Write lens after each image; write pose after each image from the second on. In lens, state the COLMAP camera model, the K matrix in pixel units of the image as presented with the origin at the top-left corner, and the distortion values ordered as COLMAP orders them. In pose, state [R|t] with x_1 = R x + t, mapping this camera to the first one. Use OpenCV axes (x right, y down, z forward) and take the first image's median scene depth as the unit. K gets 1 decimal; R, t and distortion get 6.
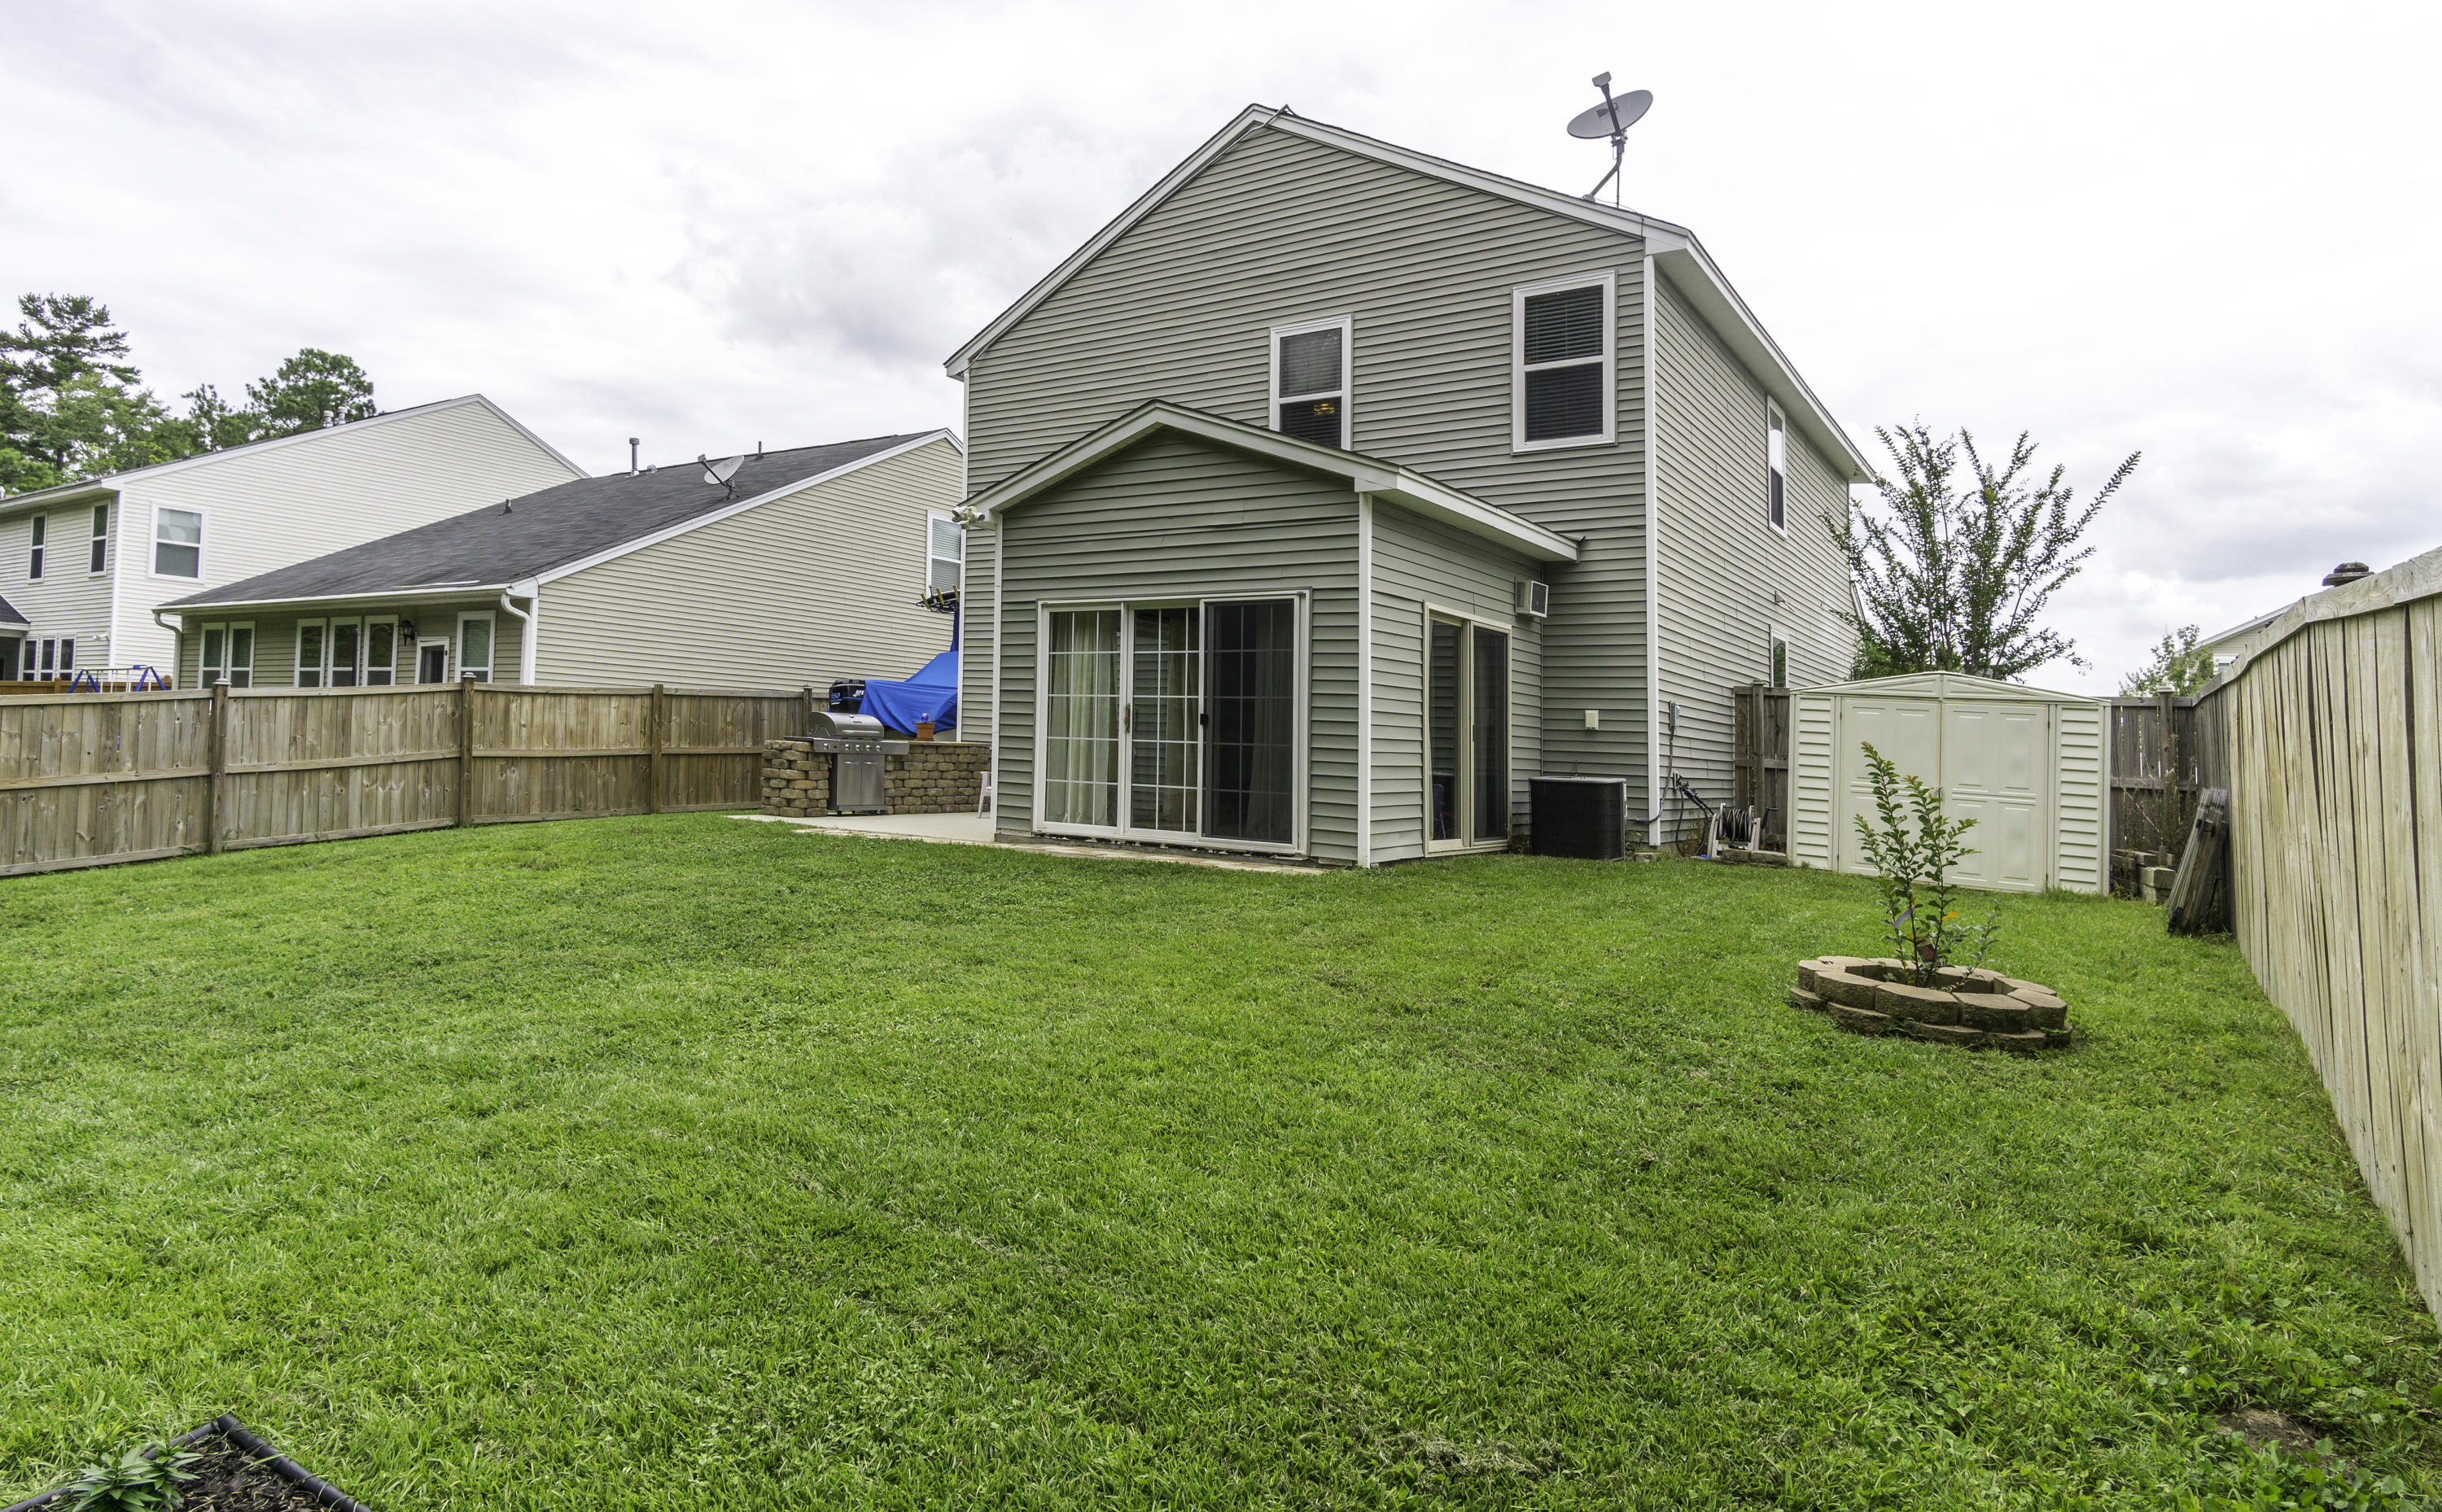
lens RADIAL K [[1395.9, 0, 1221.0], [0, 1395.9, 756.0], [0, 0, 1]] dist [-0.055267, -0.001831]
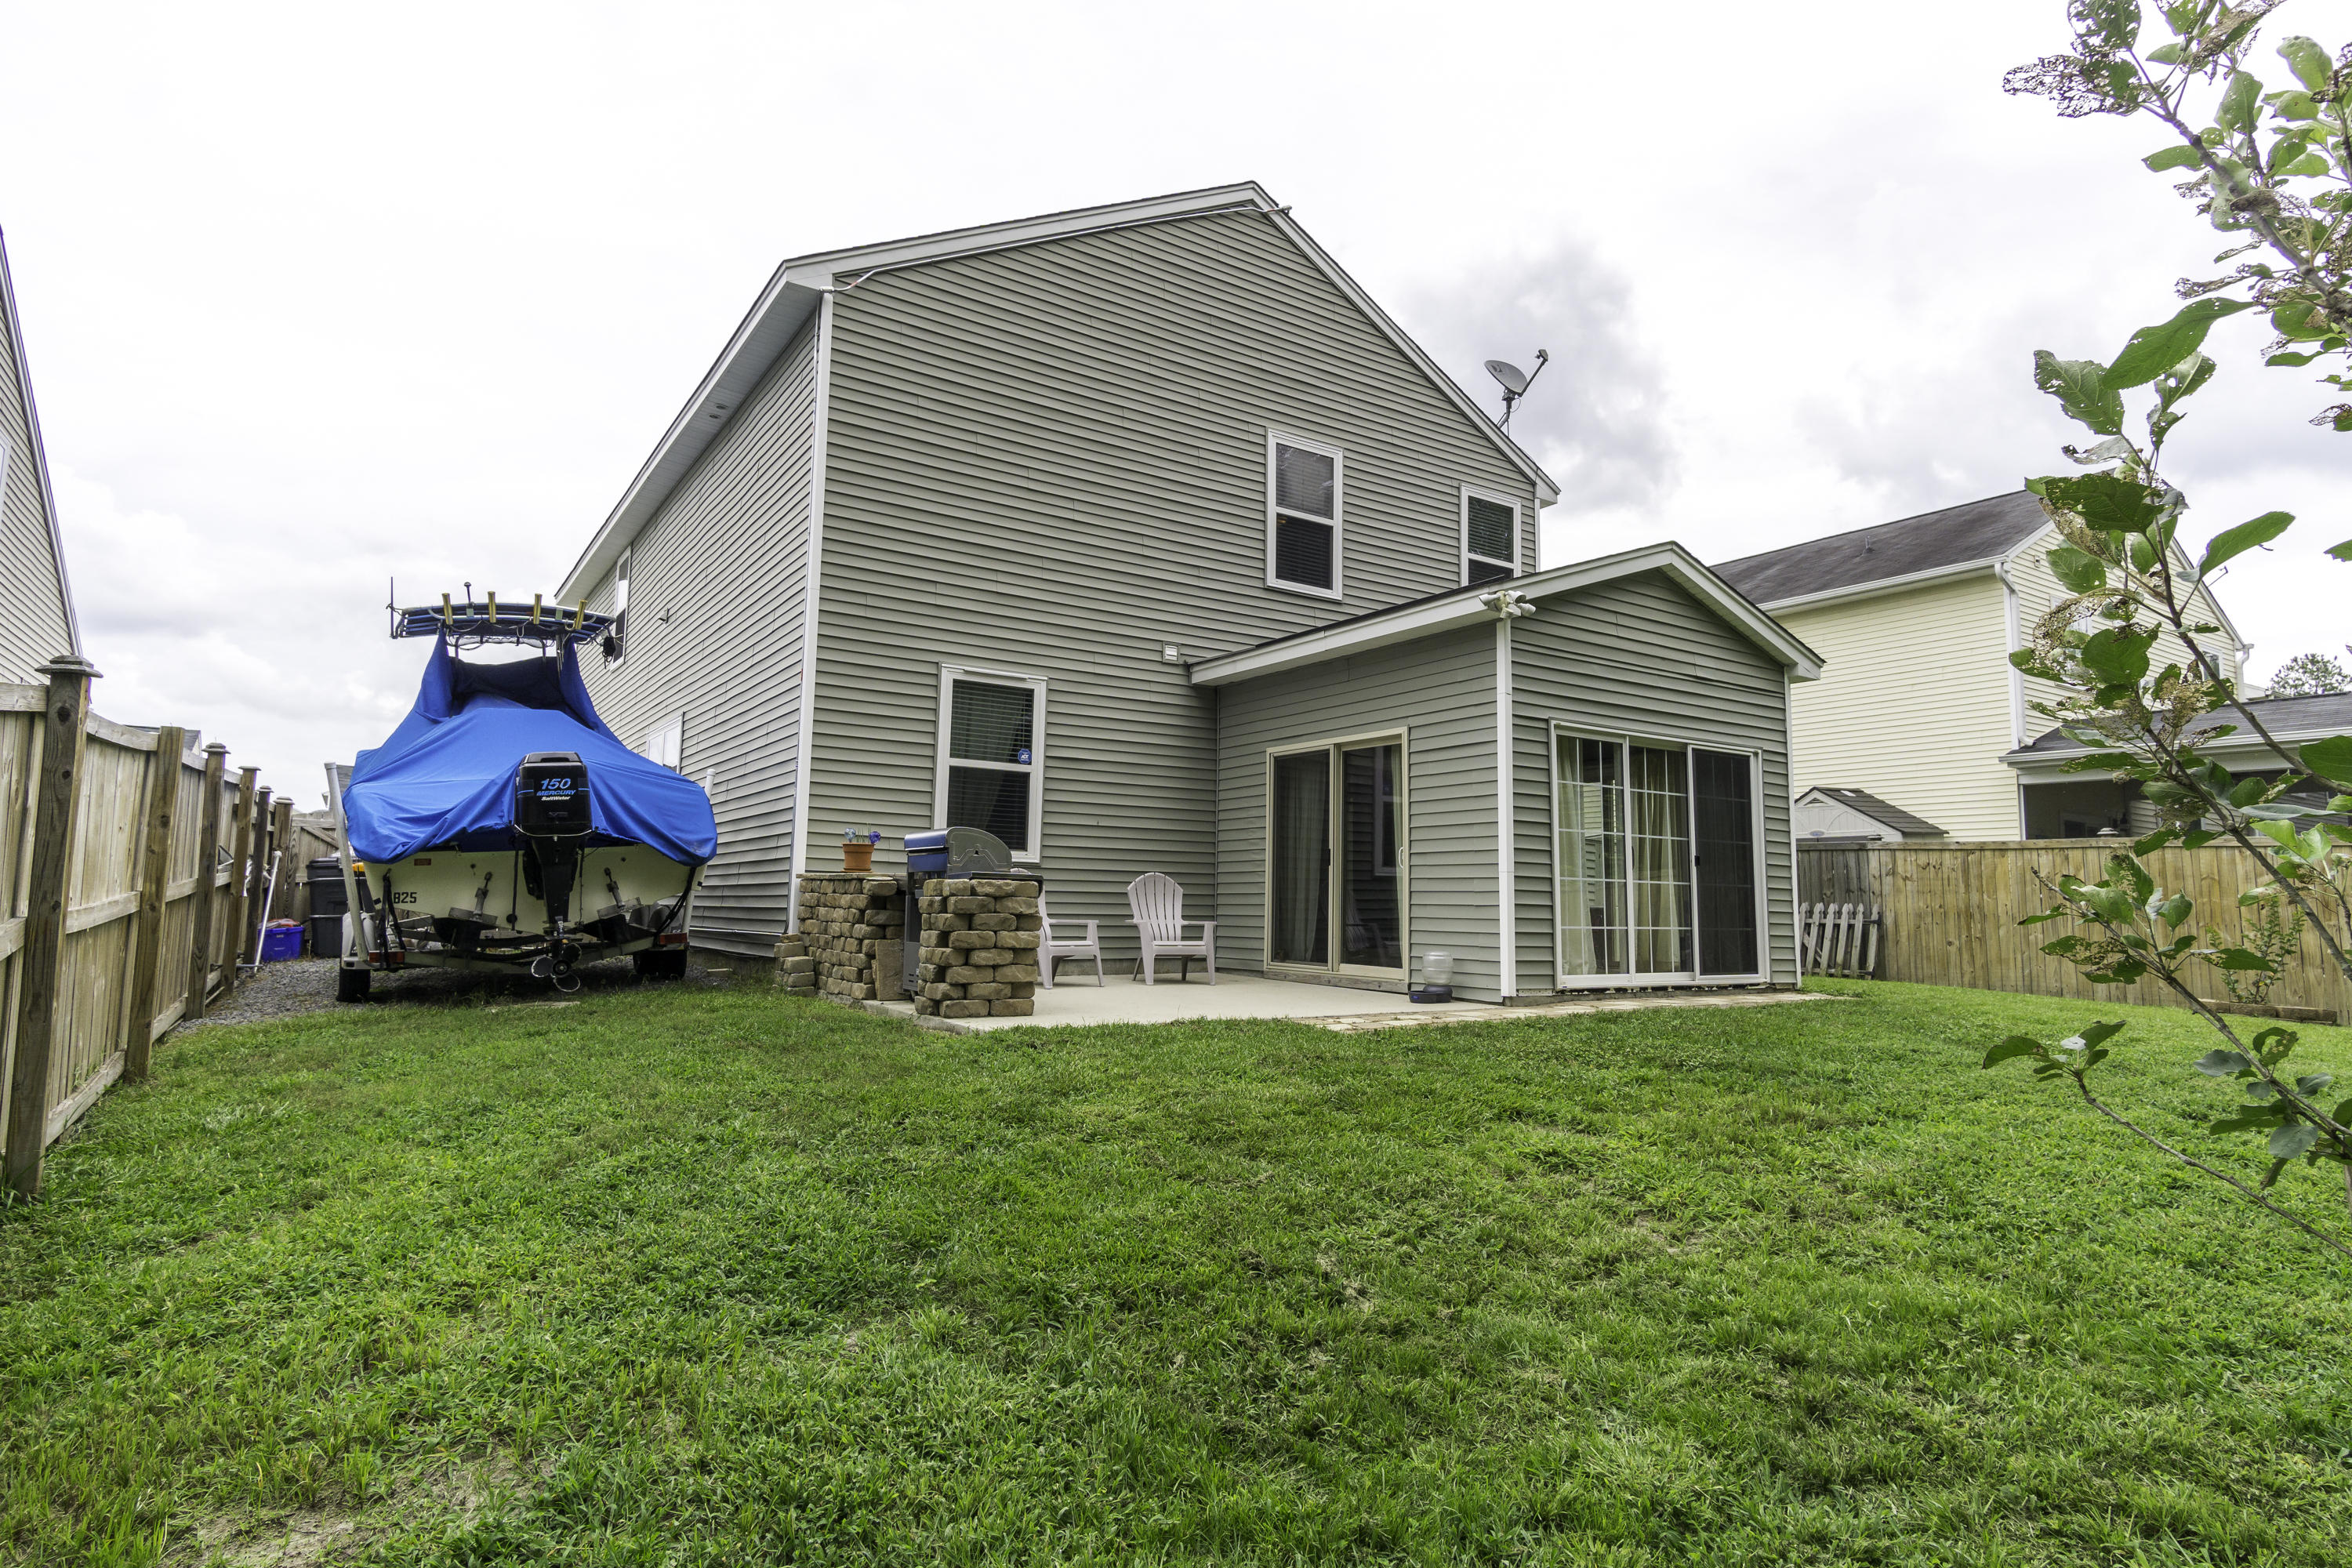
lens RADIAL K [[1240.0, 0, 1176.0], [0, 1240.0, 784.0], [0, 0, 1]] dist [0.001898, 0.000560]
pose [[0.376287, 0.057665, 0.924707, -0.948670], [-0.004481, 0.998163, -0.060422, -0.024351], [-0.926492, 0.018593, 0.375854, 0.949594]]
